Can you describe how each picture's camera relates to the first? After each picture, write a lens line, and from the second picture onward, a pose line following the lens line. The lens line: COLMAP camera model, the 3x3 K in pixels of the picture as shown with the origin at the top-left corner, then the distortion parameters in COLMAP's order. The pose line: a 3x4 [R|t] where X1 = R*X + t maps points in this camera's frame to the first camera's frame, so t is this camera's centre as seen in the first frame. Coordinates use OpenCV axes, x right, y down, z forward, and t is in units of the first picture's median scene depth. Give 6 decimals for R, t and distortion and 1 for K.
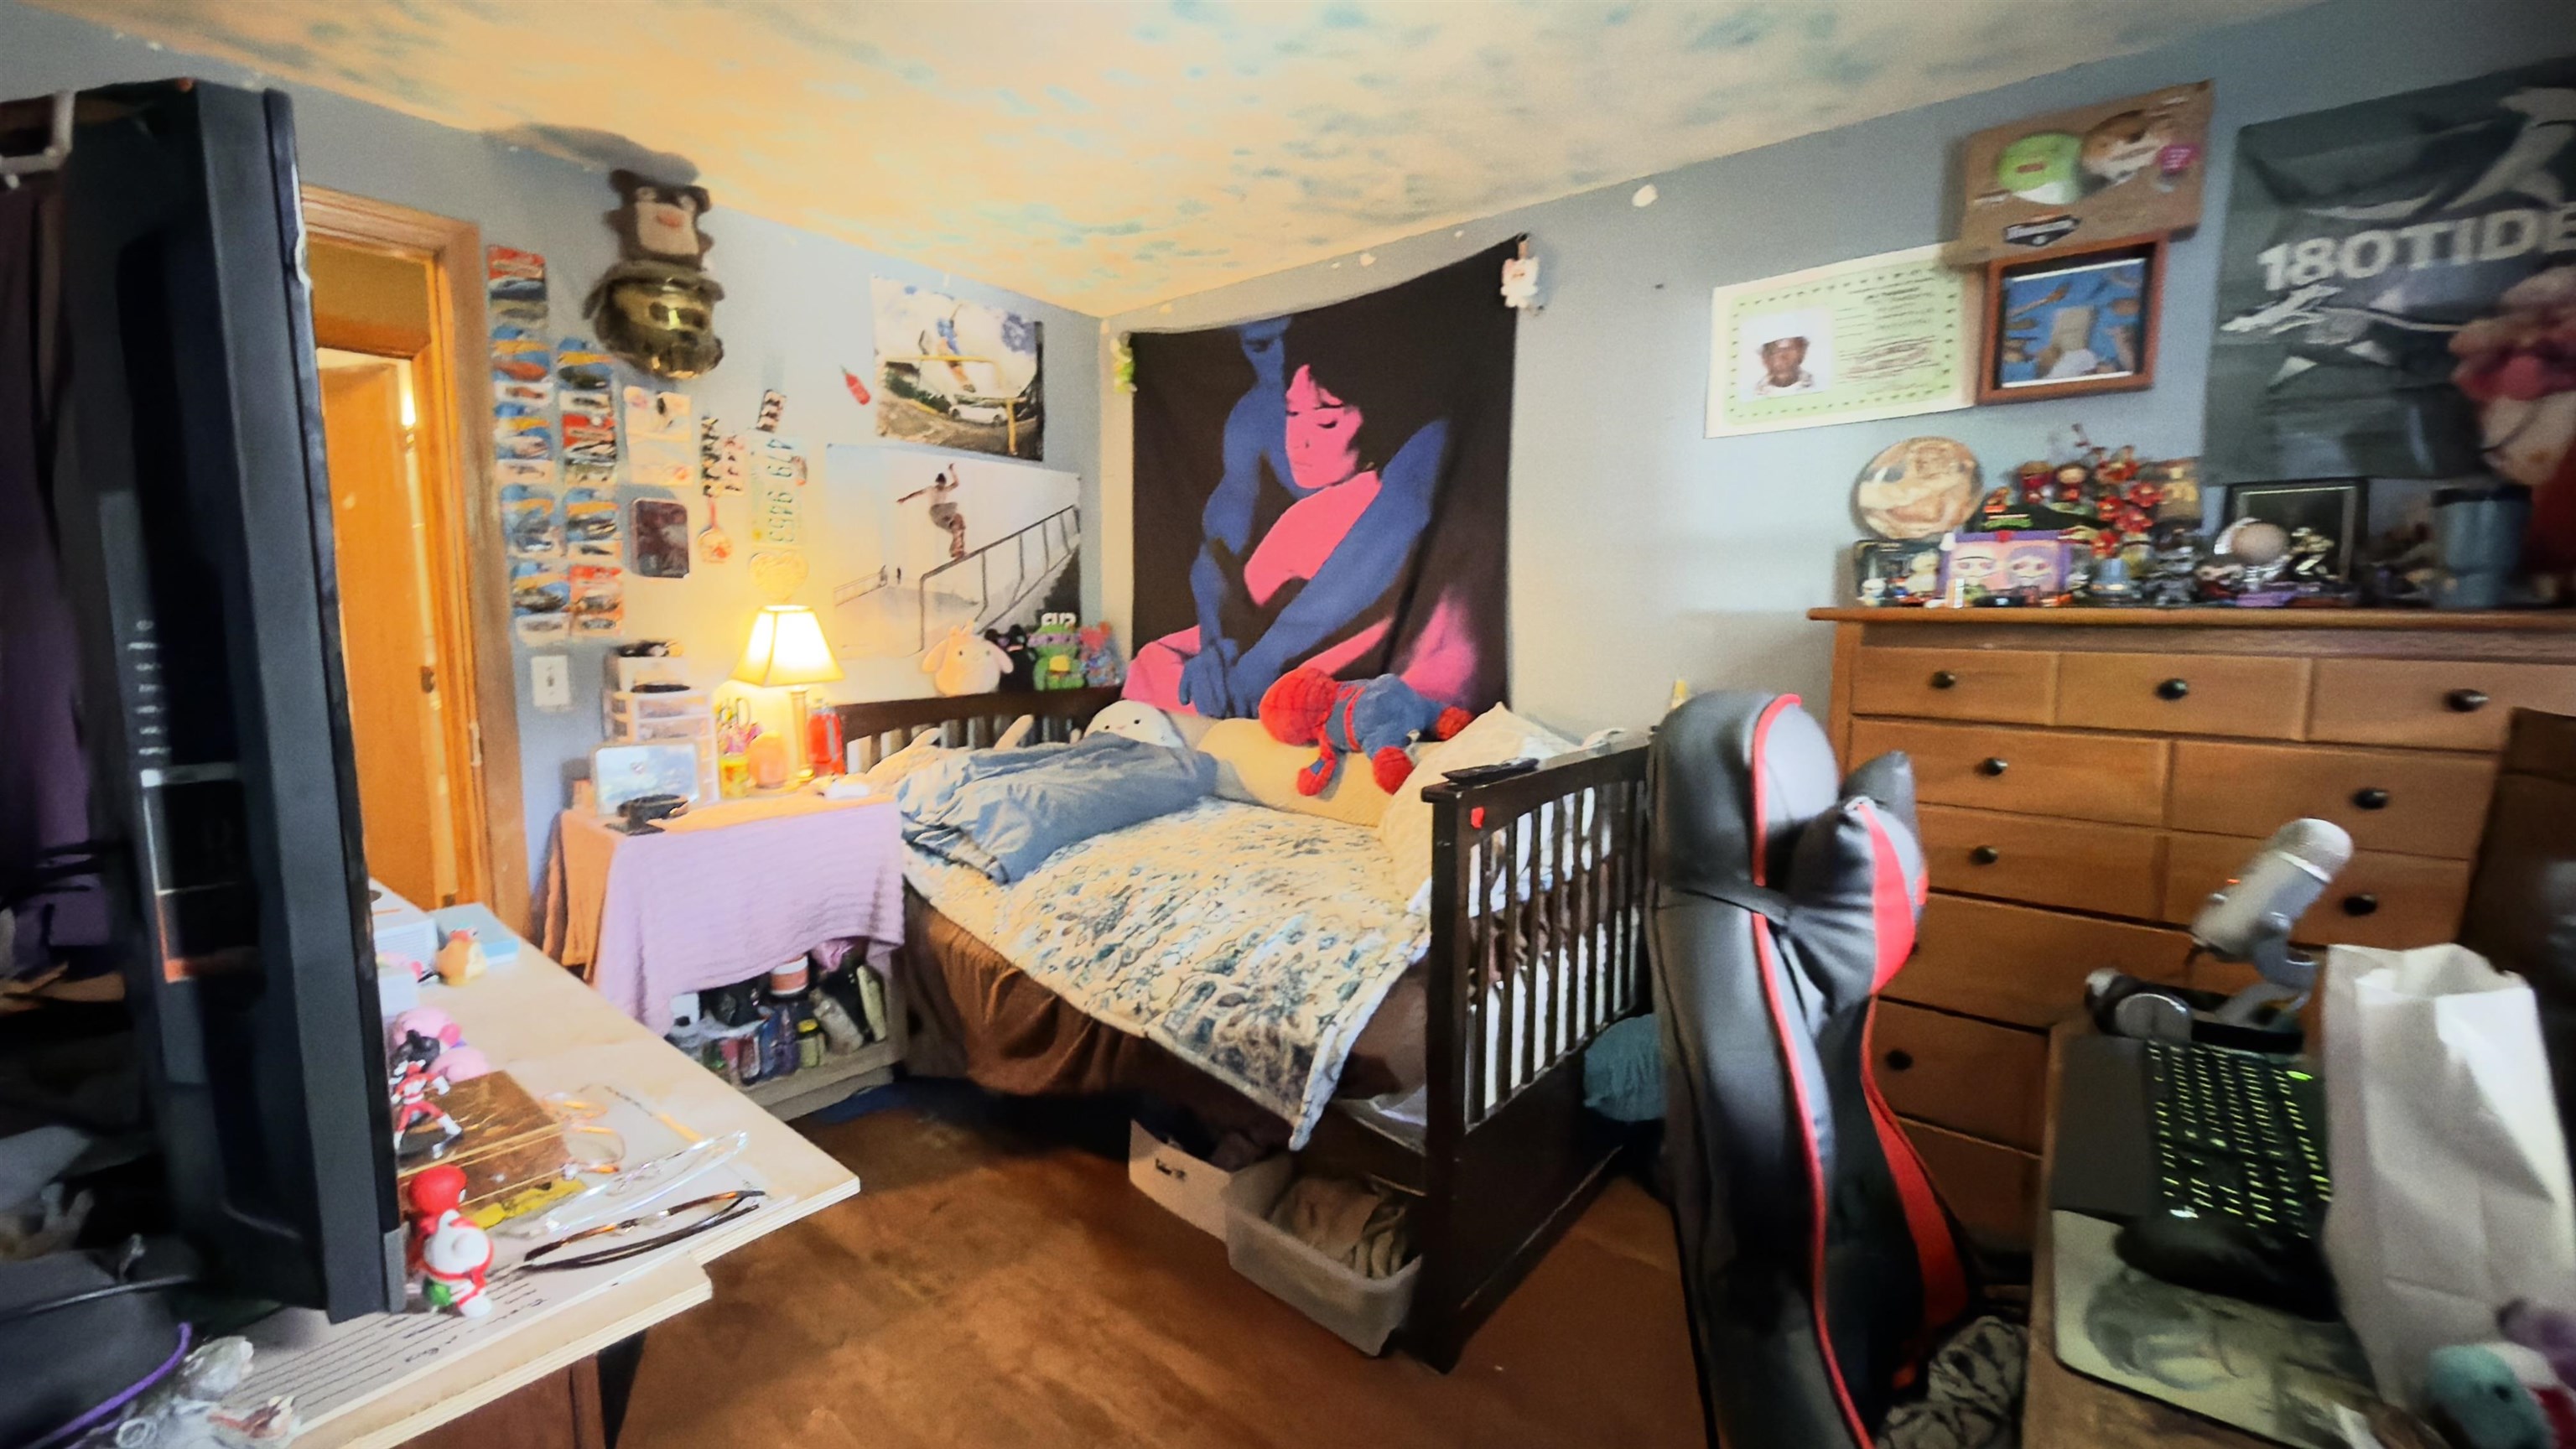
lens RADIAL K [[1024.4, 0, 1280.5], [0, 1024.4, 724.7], [0, 0, 1]] dist [-0.000784, 0.000688]
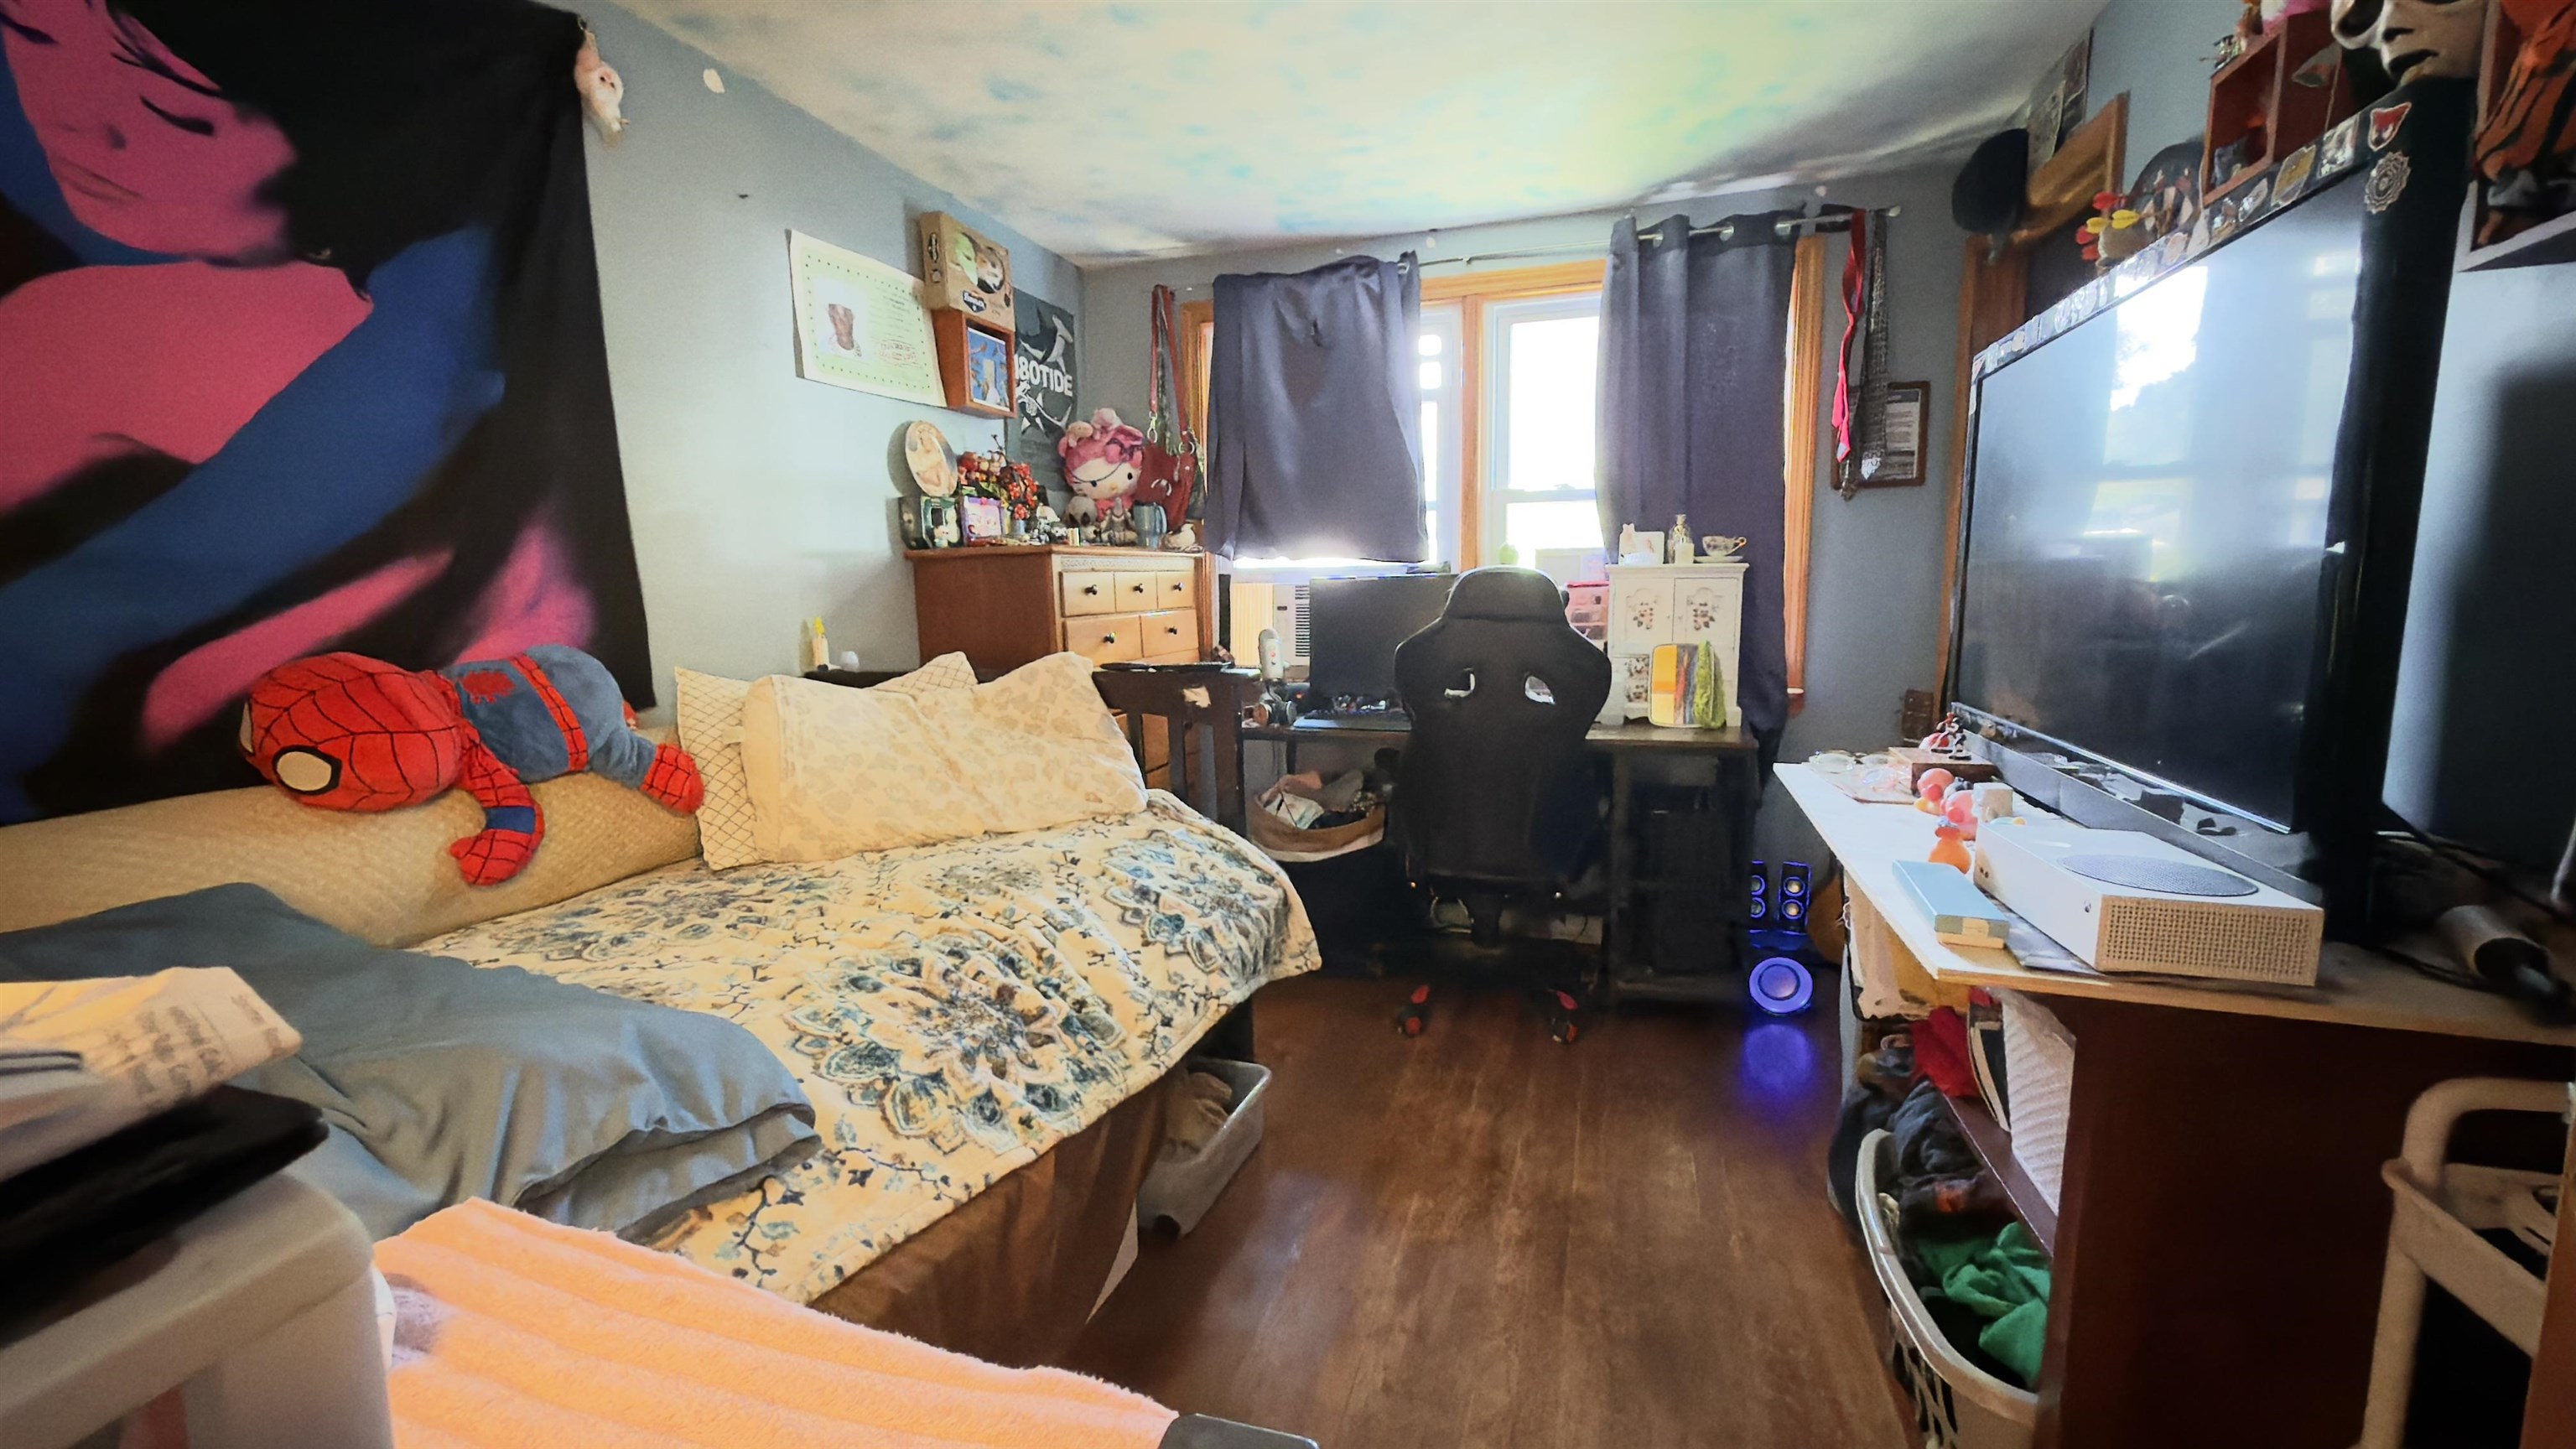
lens RADIAL K [[1024.4, 0, 1280.5], [0, 1024.4, 724.7], [0, 0, 1]] dist [-0.000784, 0.000688]
pose [[-0.367077, -0.136598, 0.920106, -0.852117], [0.114726, 0.974958, 0.190511, -0.096455], [-0.923088, 0.175493, -0.342214, 1.116970]]
